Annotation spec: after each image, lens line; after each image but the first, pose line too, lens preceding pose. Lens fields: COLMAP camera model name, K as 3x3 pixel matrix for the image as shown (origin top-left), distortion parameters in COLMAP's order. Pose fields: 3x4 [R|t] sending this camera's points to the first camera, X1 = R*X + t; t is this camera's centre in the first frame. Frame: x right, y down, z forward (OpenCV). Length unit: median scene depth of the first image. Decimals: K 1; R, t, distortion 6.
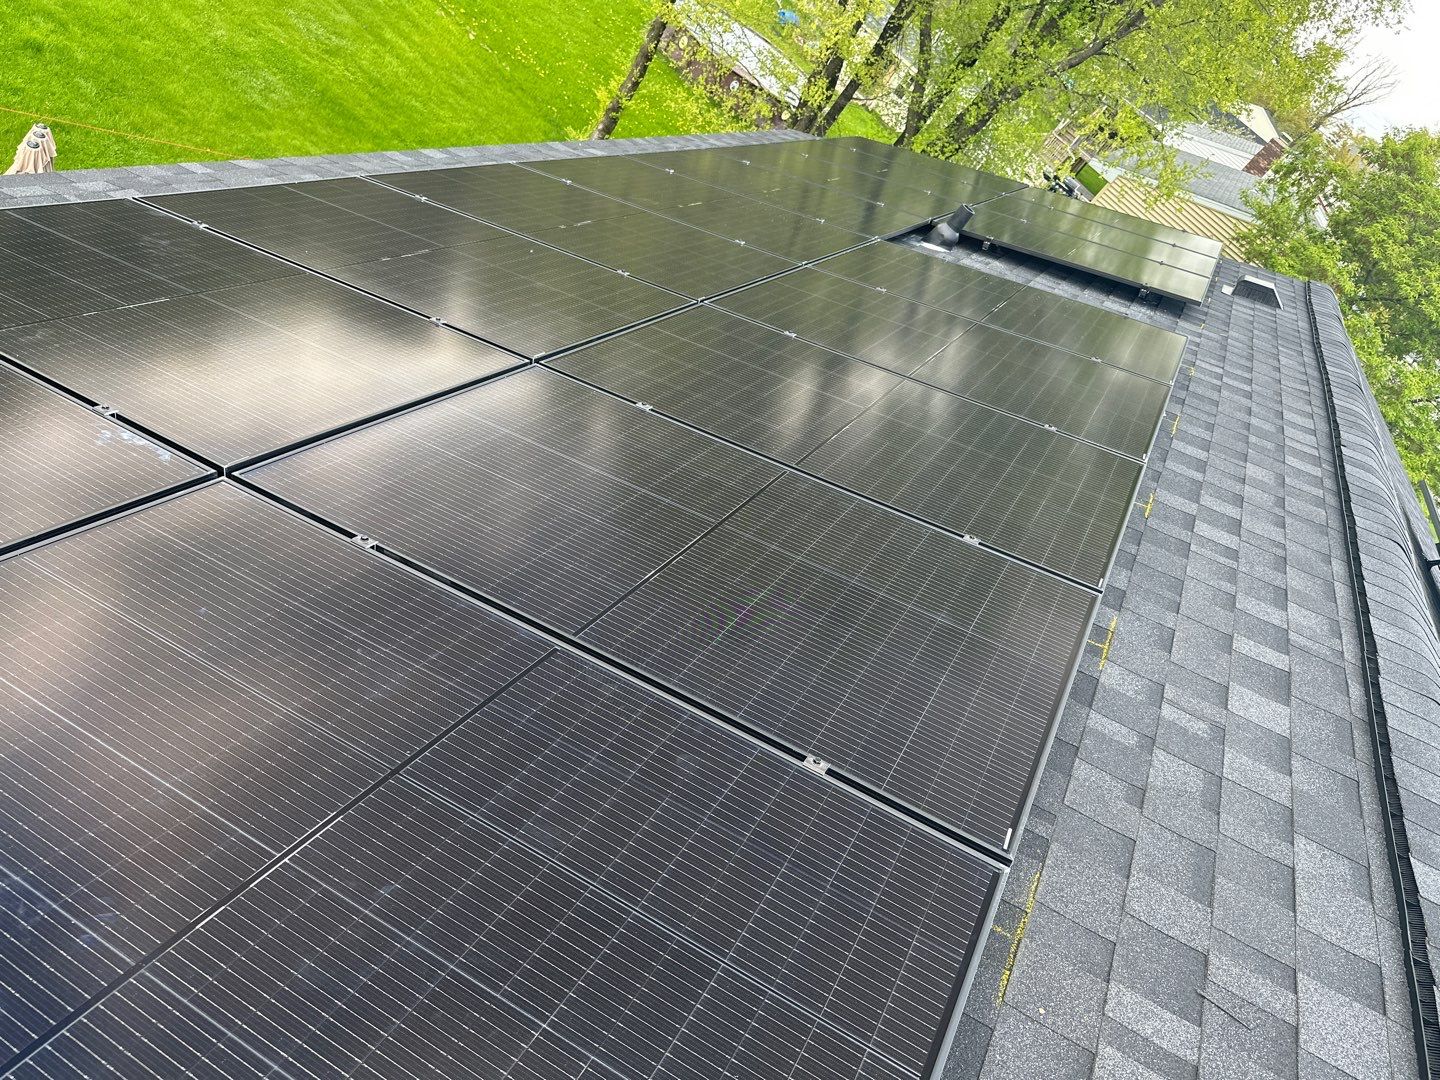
lens RADIAL K [[1029.3, 0, 715.6], [0, 1029.3, 541.4], [0, 0, 1]] dist [0.043829, -0.060654]
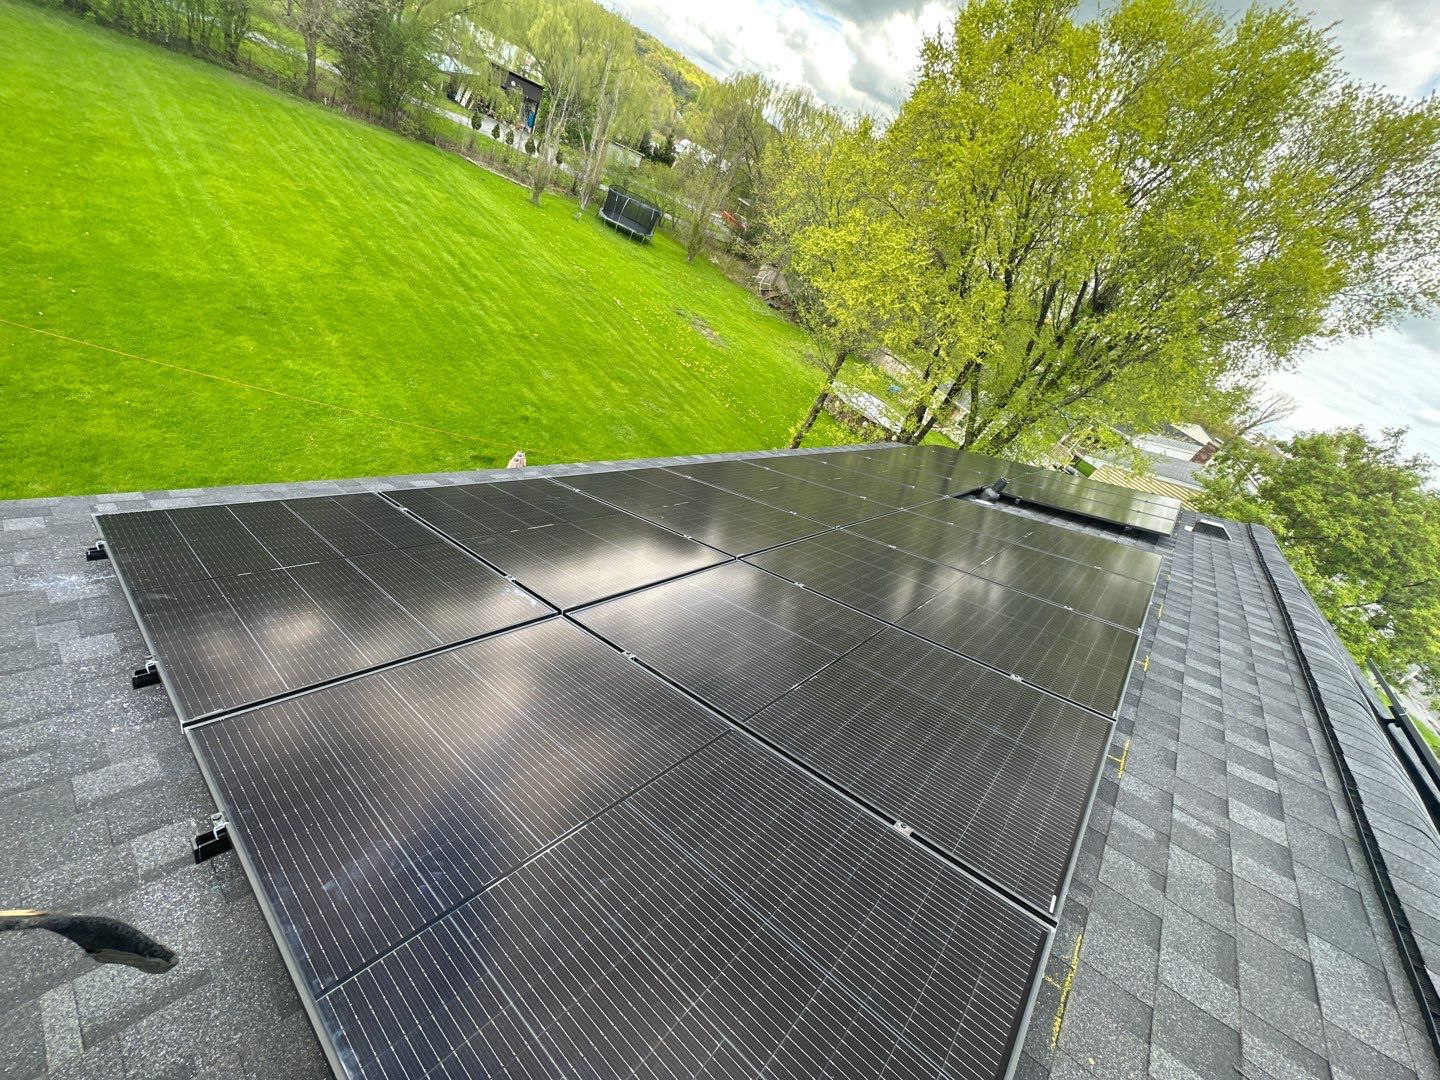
lens RADIAL K [[579.4, 0, 717.1], [0, 579.4, 541.0], [0, 0, 1]] dist [0.000767, -0.000717]
pose [[0.972750, 0.006689, -0.231761, 0.013667], [-0.058059, 0.974765, -0.215551, 0.007705], [0.224471, 0.223133, 0.948591, 0.039591]]
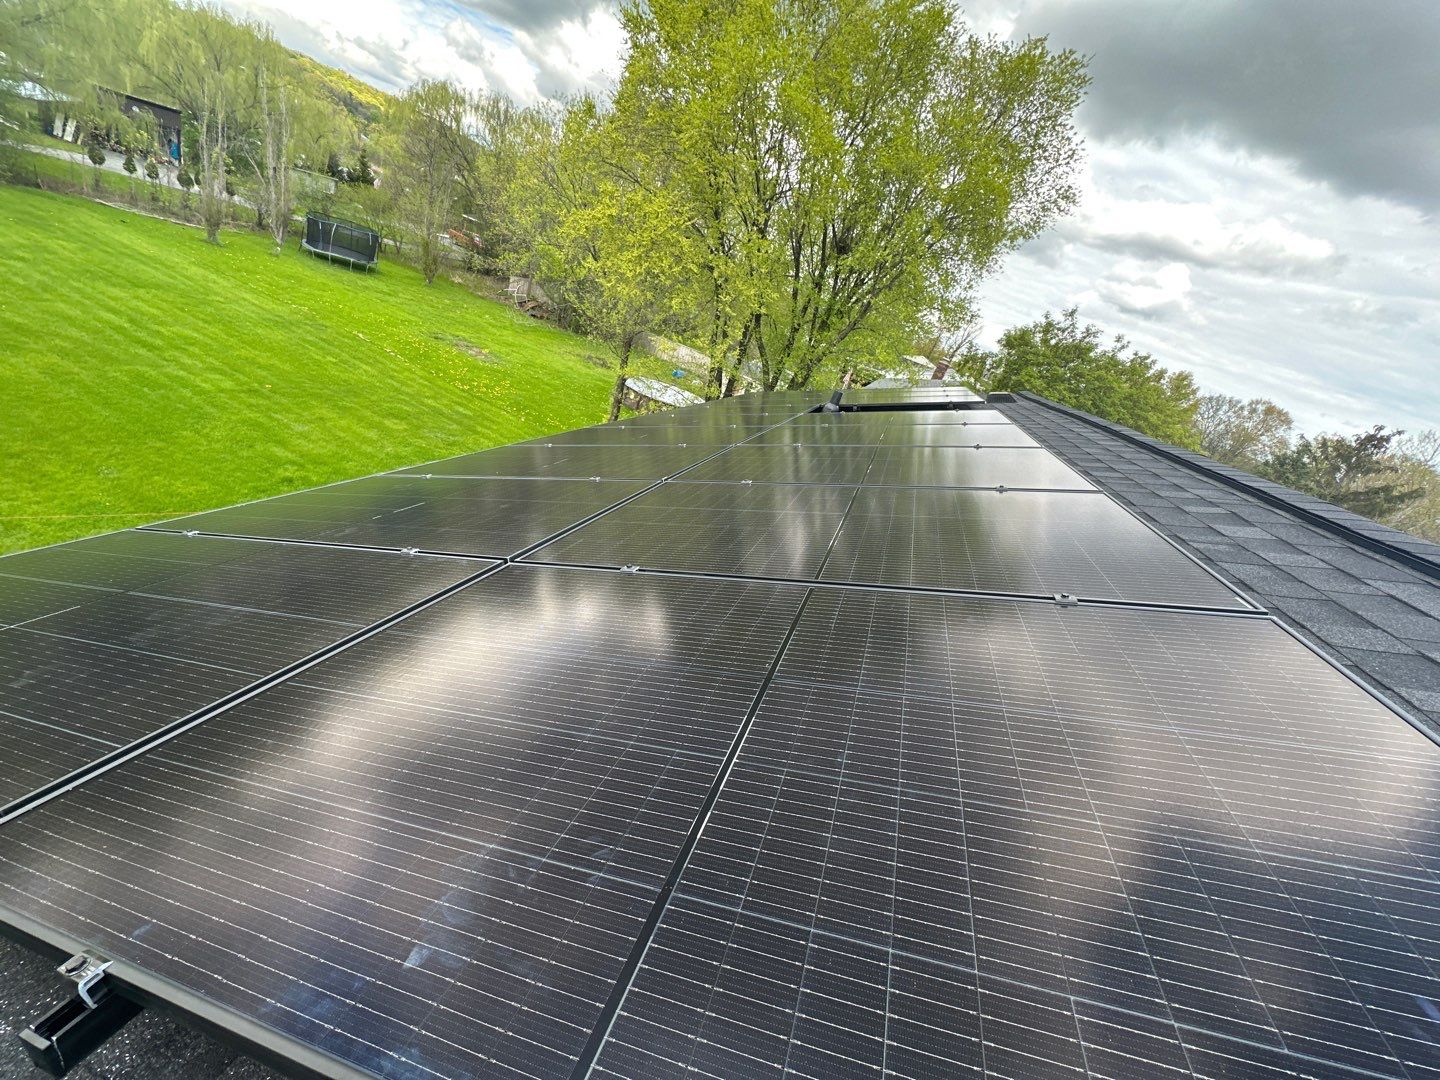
lens RADIAL K [[579.4, 0, 717.1], [0, 579.4, 541.0], [0, 0, 1]] dist [0.000767, -0.000717]
pose [[0.956559, -0.284214, 0.064936, -0.143264], [0.291487, 0.936522, -0.194837, 0.074908], [-0.005438, 0.205301, 0.978684, 0.143348]]
